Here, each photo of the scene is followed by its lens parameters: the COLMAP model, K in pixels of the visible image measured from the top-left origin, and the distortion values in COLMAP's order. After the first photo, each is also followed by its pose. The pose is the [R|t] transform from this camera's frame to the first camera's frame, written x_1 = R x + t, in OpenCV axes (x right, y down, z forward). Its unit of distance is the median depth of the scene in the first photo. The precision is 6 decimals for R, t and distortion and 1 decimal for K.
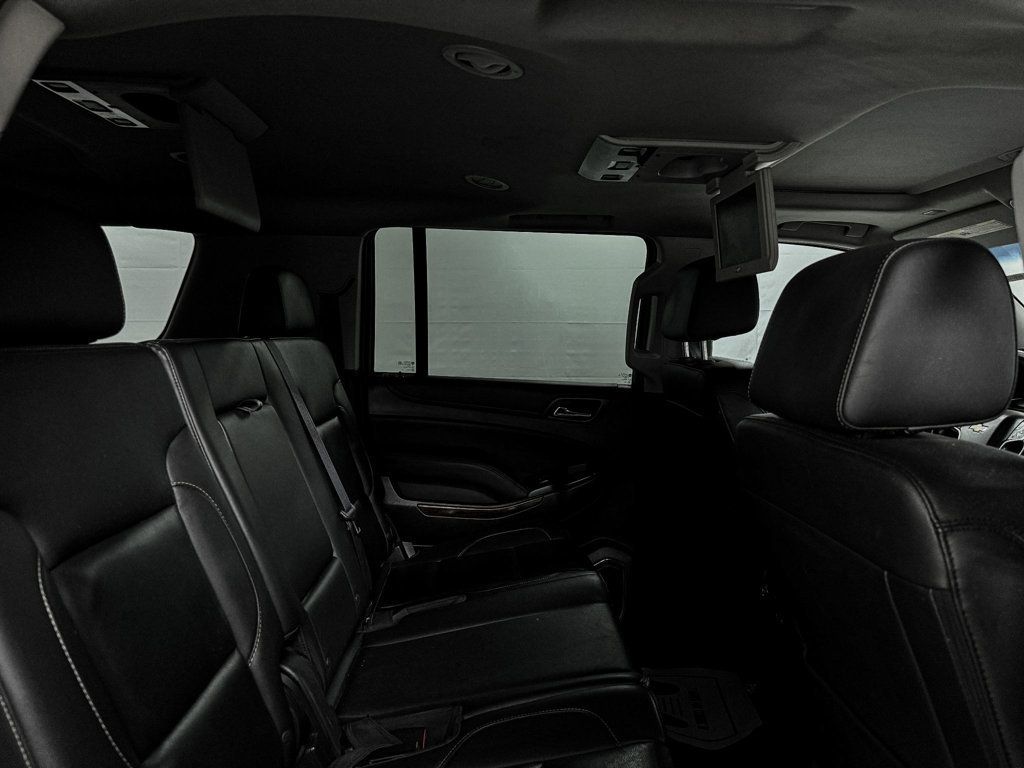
lens RADIAL K [[710.8, 0, 512.0], [0, 710.8, 384.0], [0, 0, 1]] dist [0.097652, -0.210011]
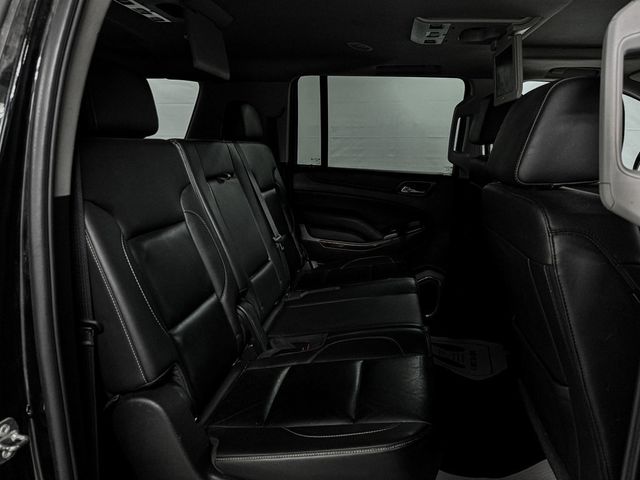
lens RADIAL K [[453.1, 0, 320.0], [0, 453.1, 240.0], [0, 0, 1]] dist [0.085001, -0.146623]
pose [[0.984422, 0.040707, -0.171042, 0.080815], [-0.018121, 0.991138, 0.131591, 0.027943], [0.174883, -0.126442, 0.976437, -0.124683]]
